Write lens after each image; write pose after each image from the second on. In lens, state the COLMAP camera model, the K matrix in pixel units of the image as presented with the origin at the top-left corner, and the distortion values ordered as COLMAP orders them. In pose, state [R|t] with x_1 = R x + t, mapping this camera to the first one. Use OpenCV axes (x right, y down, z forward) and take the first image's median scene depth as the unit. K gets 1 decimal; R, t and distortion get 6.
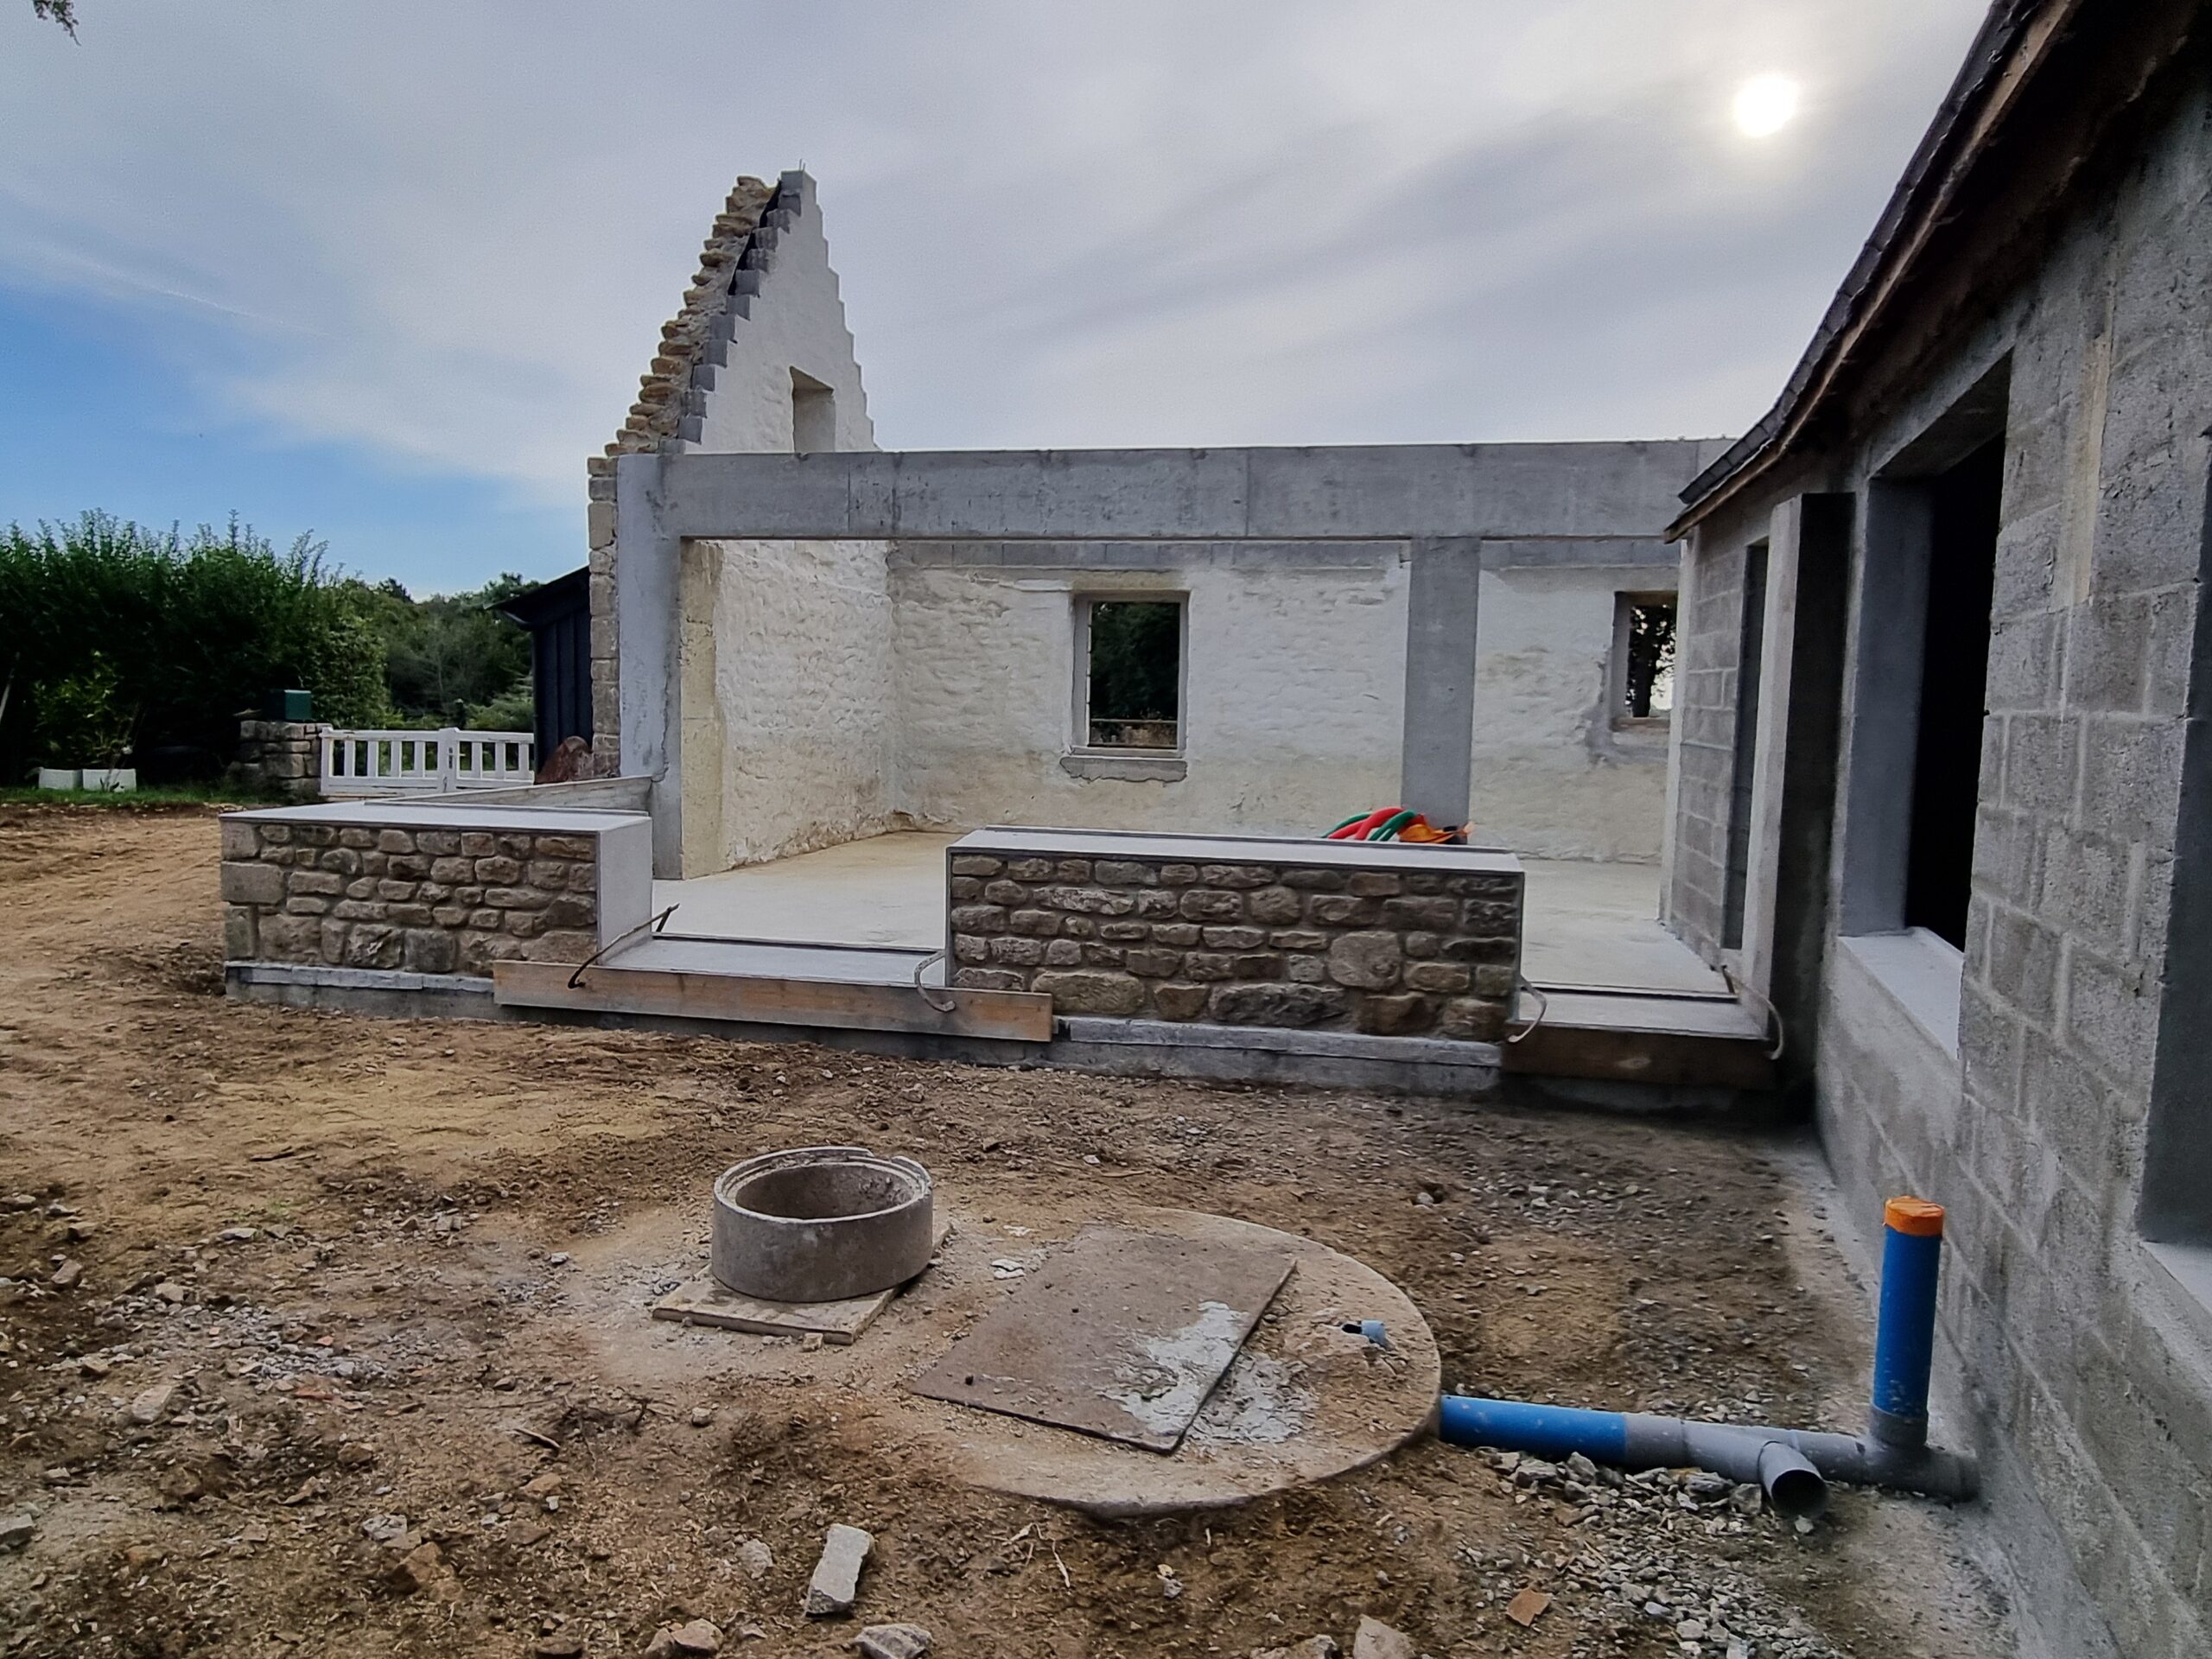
lens RADIAL K [[1352.6, 0, 1123.5], [0, 1352.6, 819.3], [0, 0, 1]] dist [-0.005274, 0.001545]
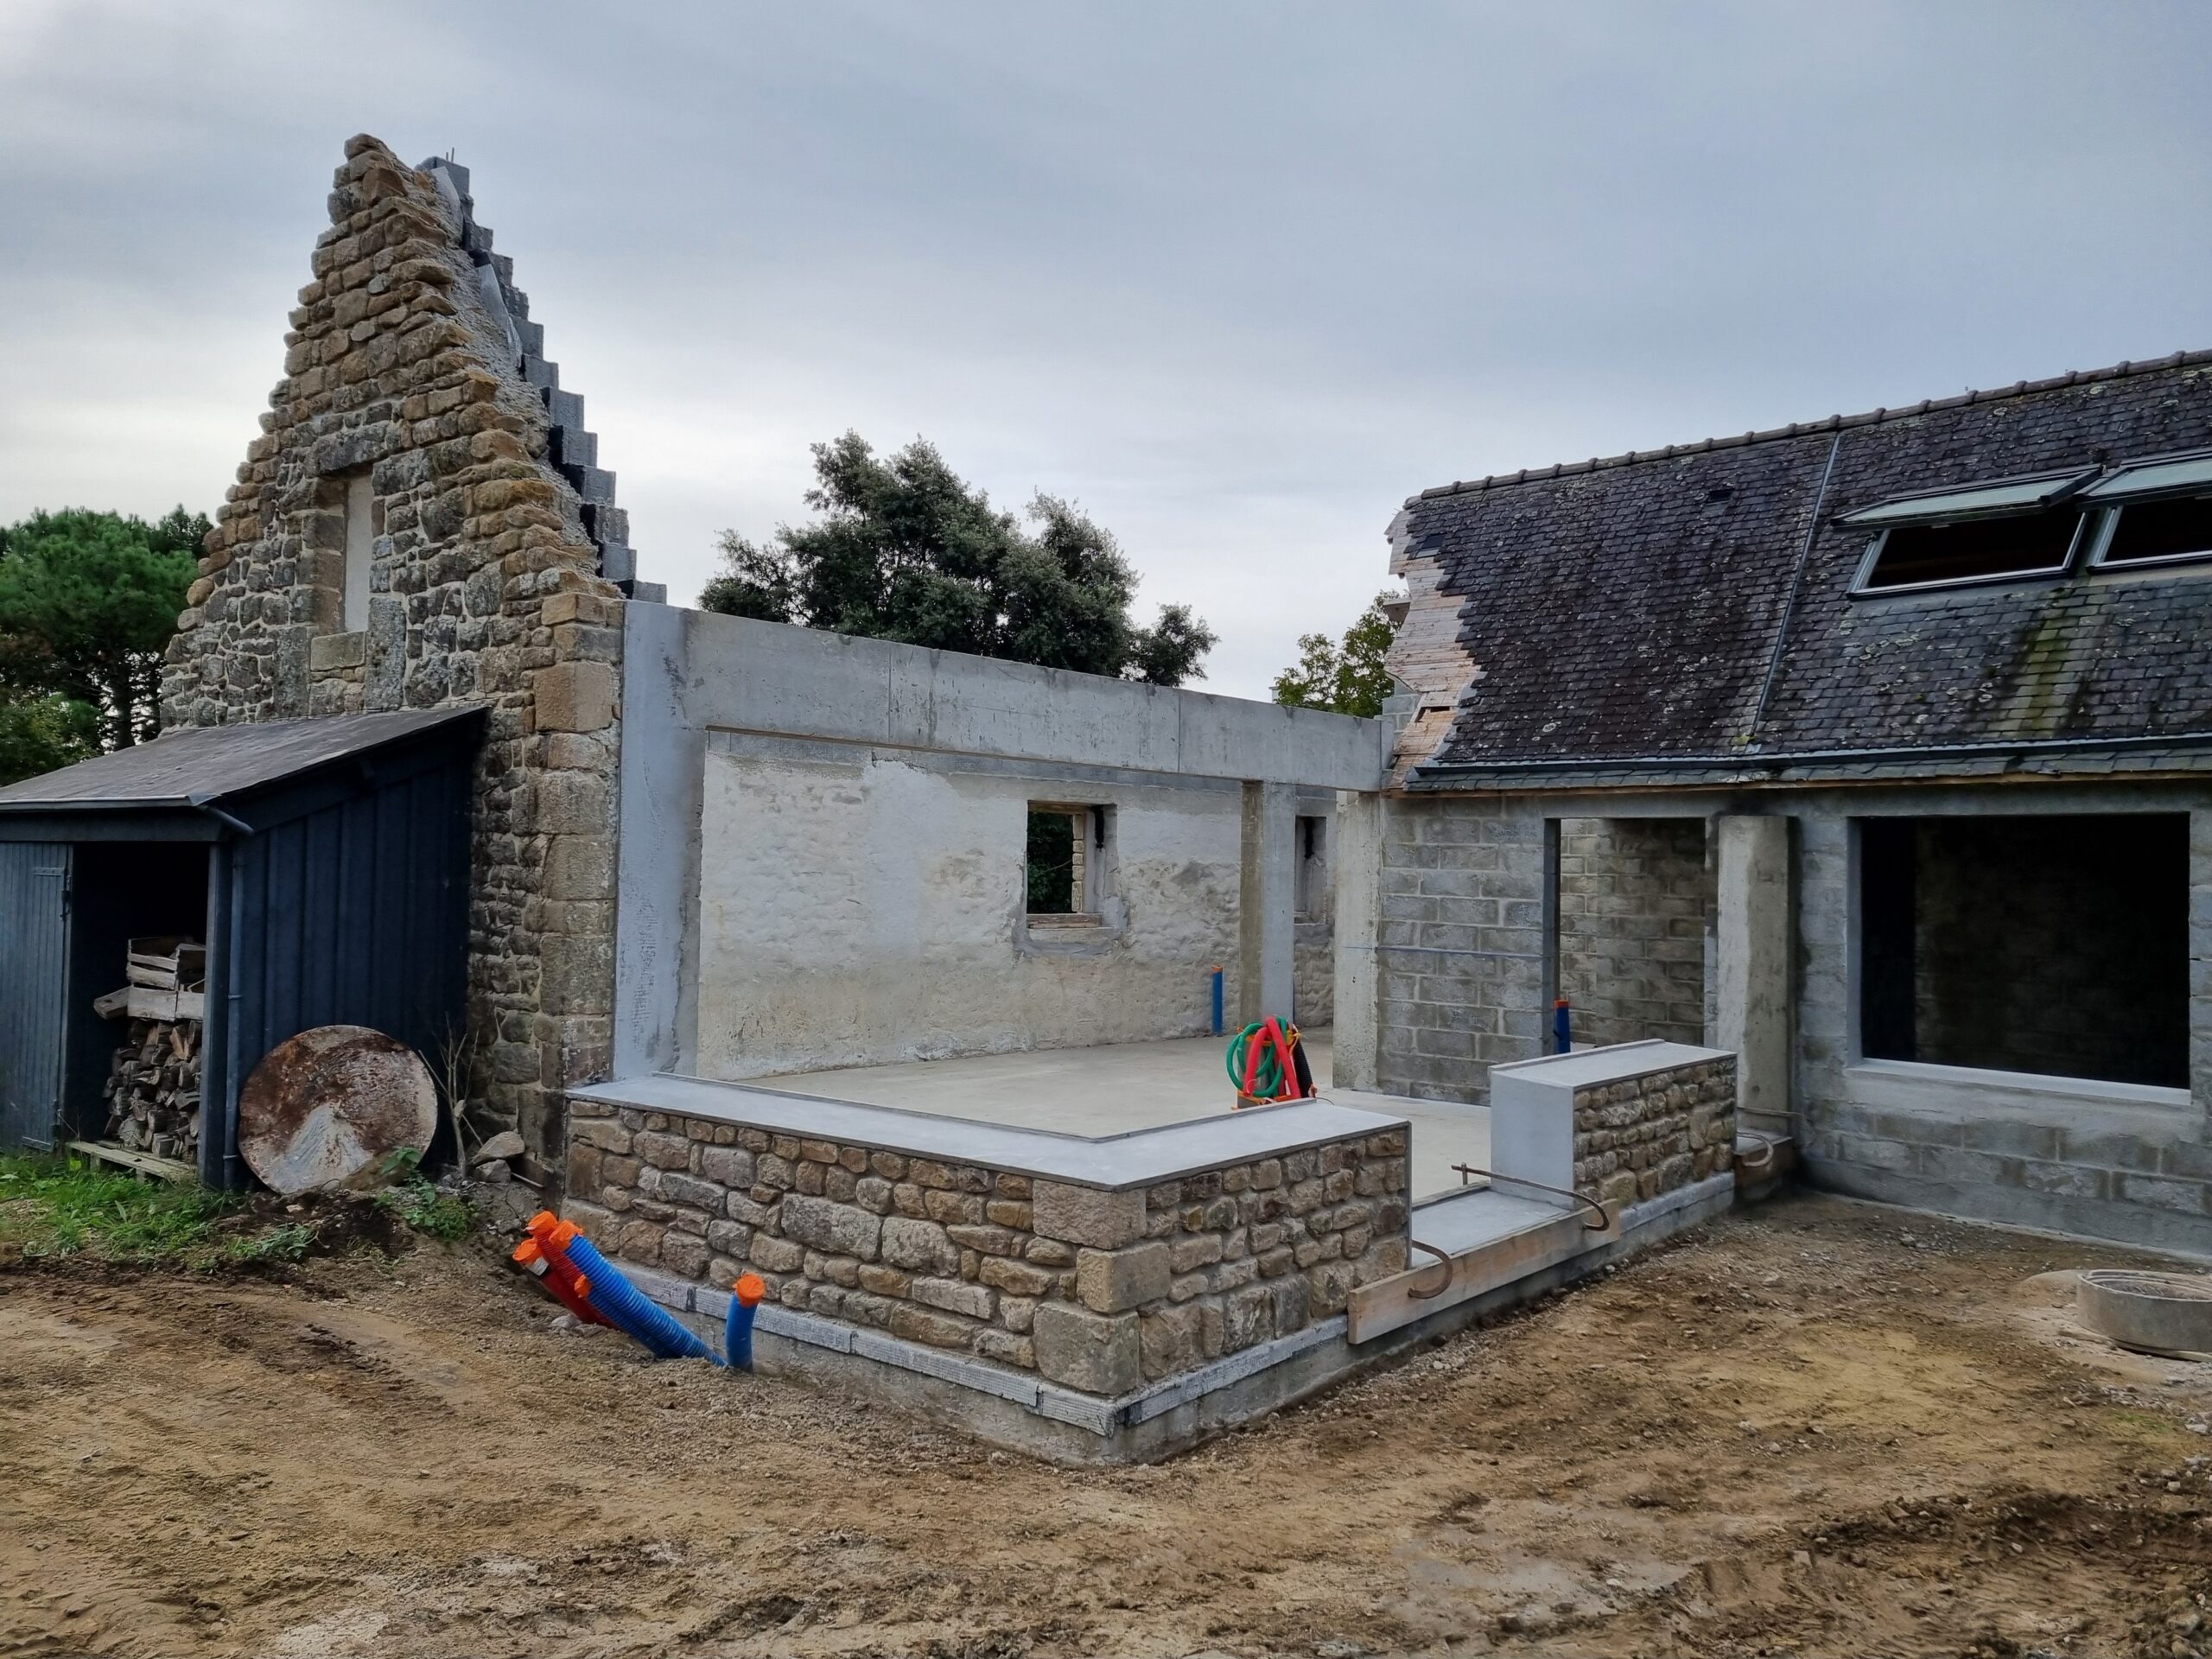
lens RADIAL K [[1632.4, 0, 1079.3], [0, 1632.4, 830.4], [0, 0, 1]] dist [0.079170, -0.051028]
pose [[0.486345, 0.008633, 0.873724, -0.937117], [0.068230, 0.996523, -0.047826, -0.095600], [-0.871099, 0.082874, 0.484064, 0.399300]]
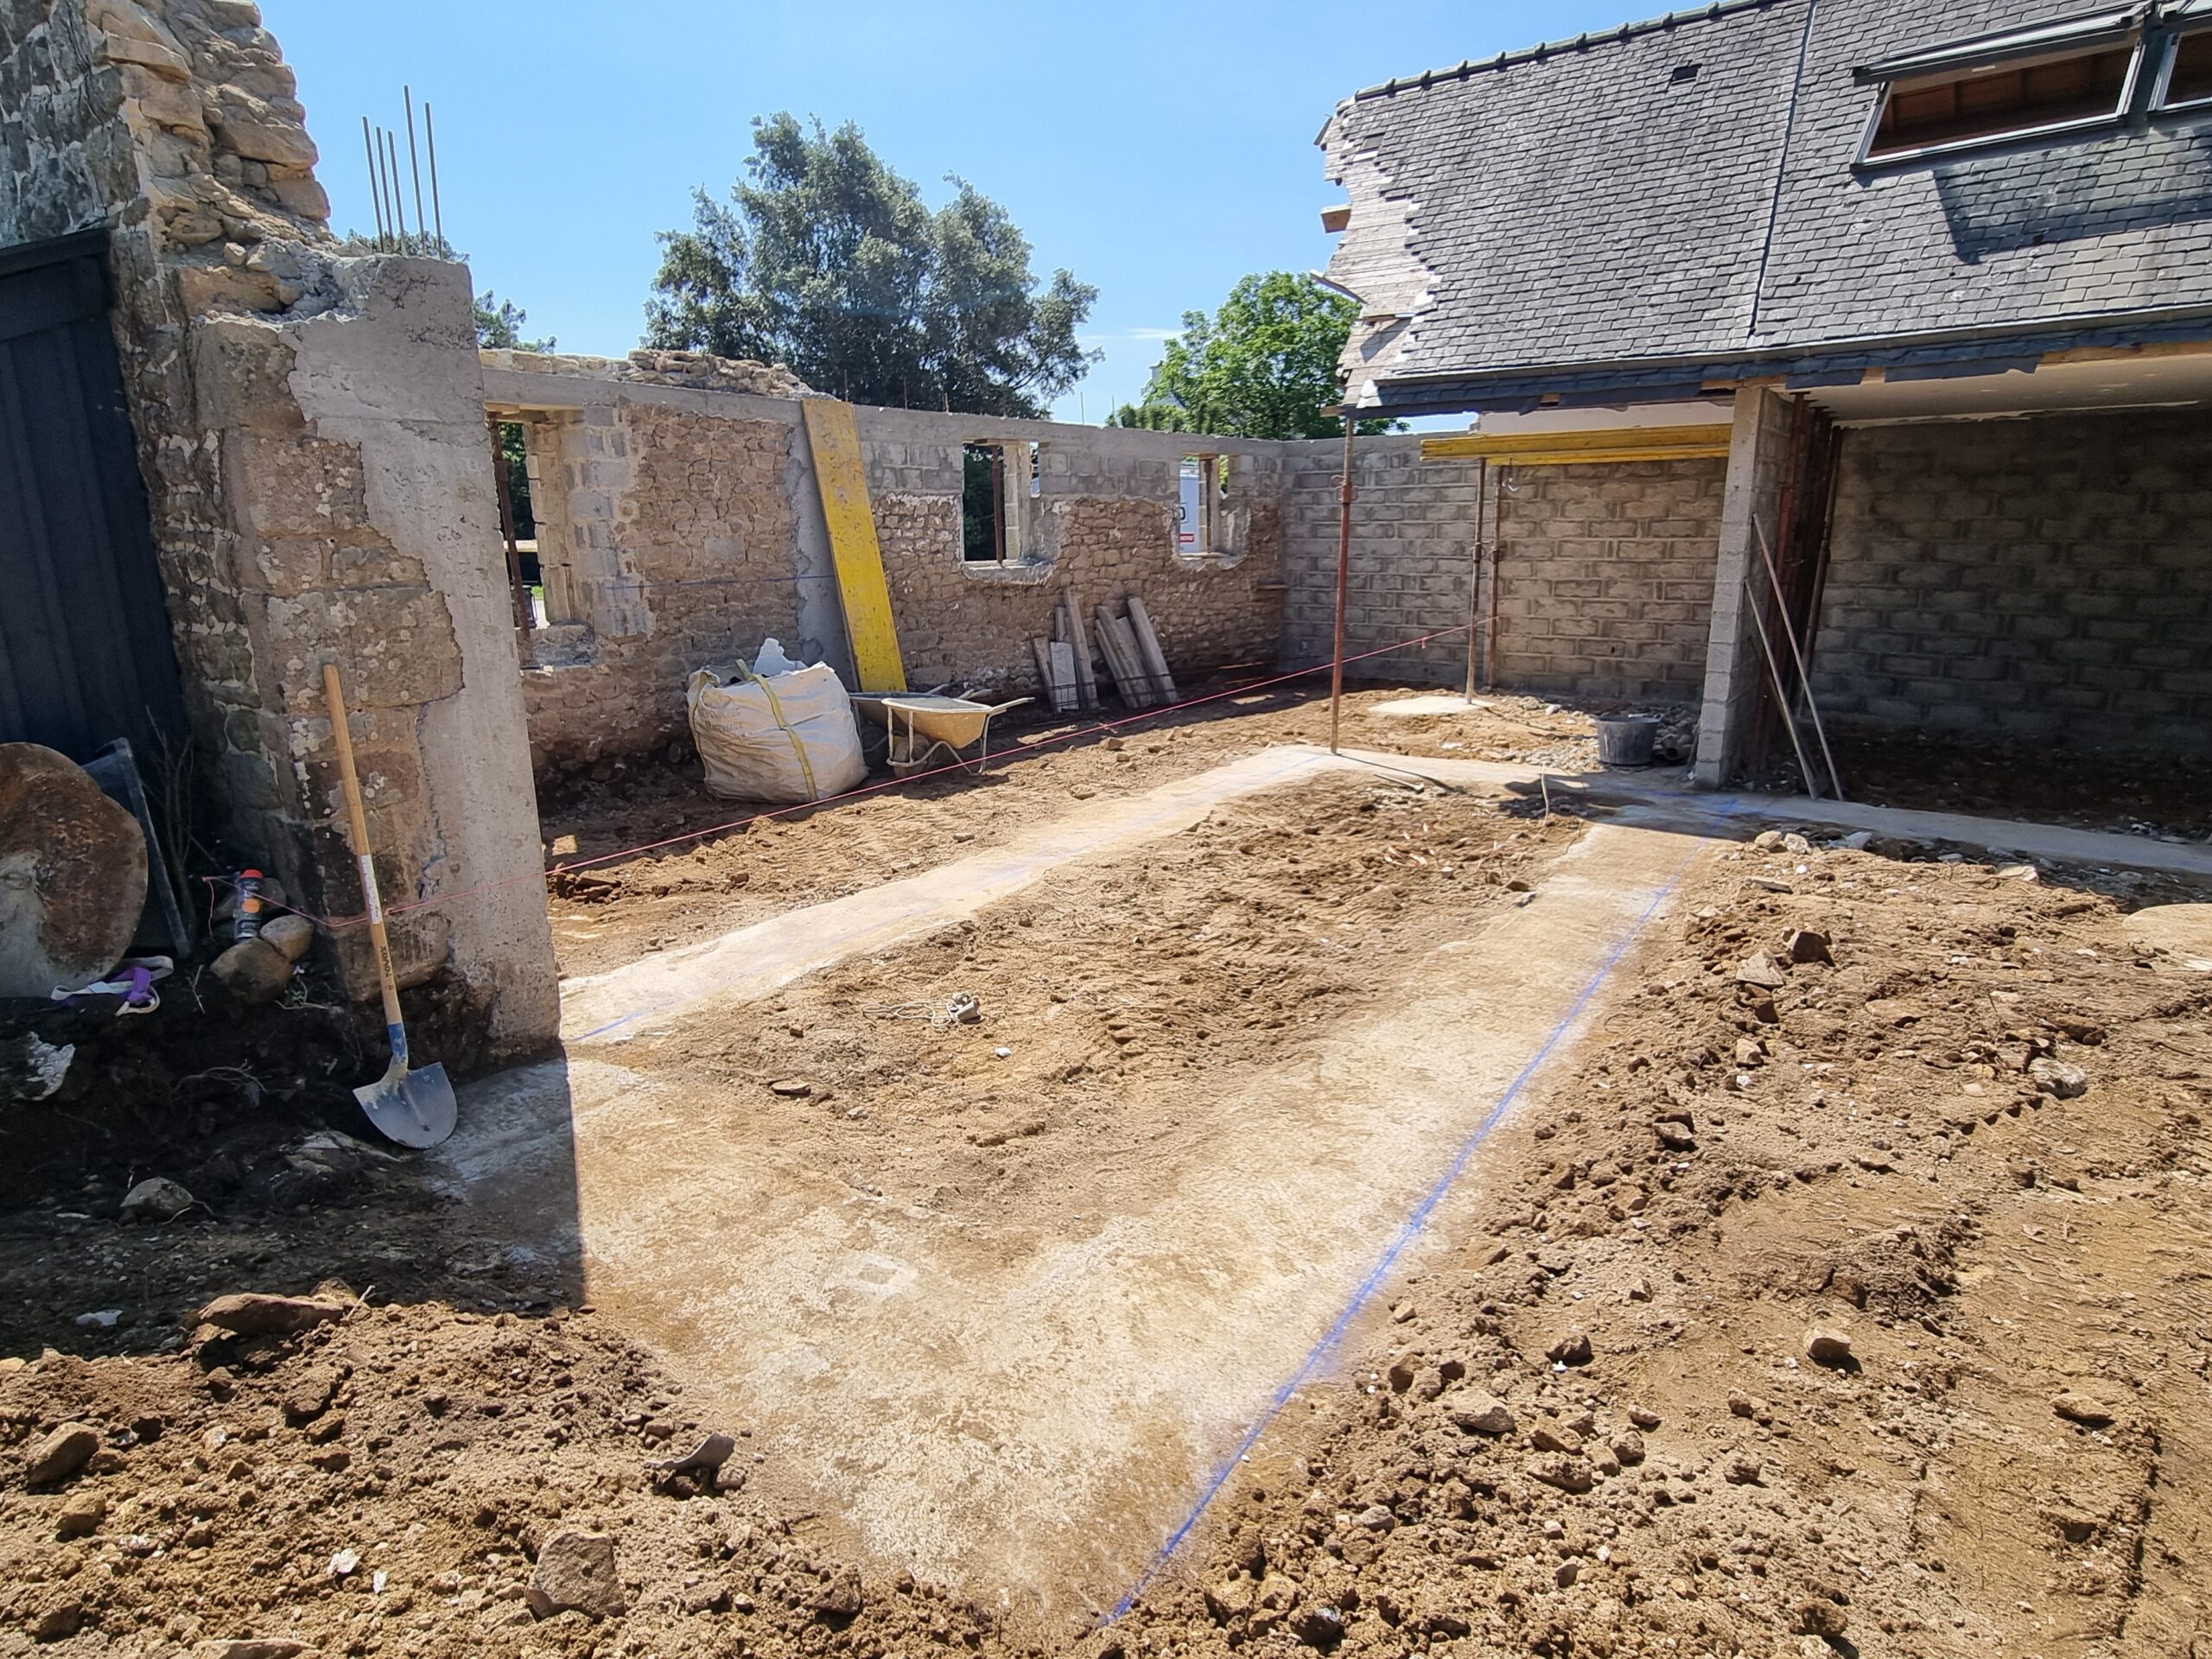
lens RADIAL K [[1169.0, 0, 1098.4], [0, 1169.0, 803.9], [0, 0, 1]] dist [-0.003435, 0.001507]
pose [[0.407620, -0.236134, 0.882092, -0.603359], [0.096819, 0.971717, 0.215386, -0.088938], [-0.908005, -0.002393, 0.418953, 0.610166]]
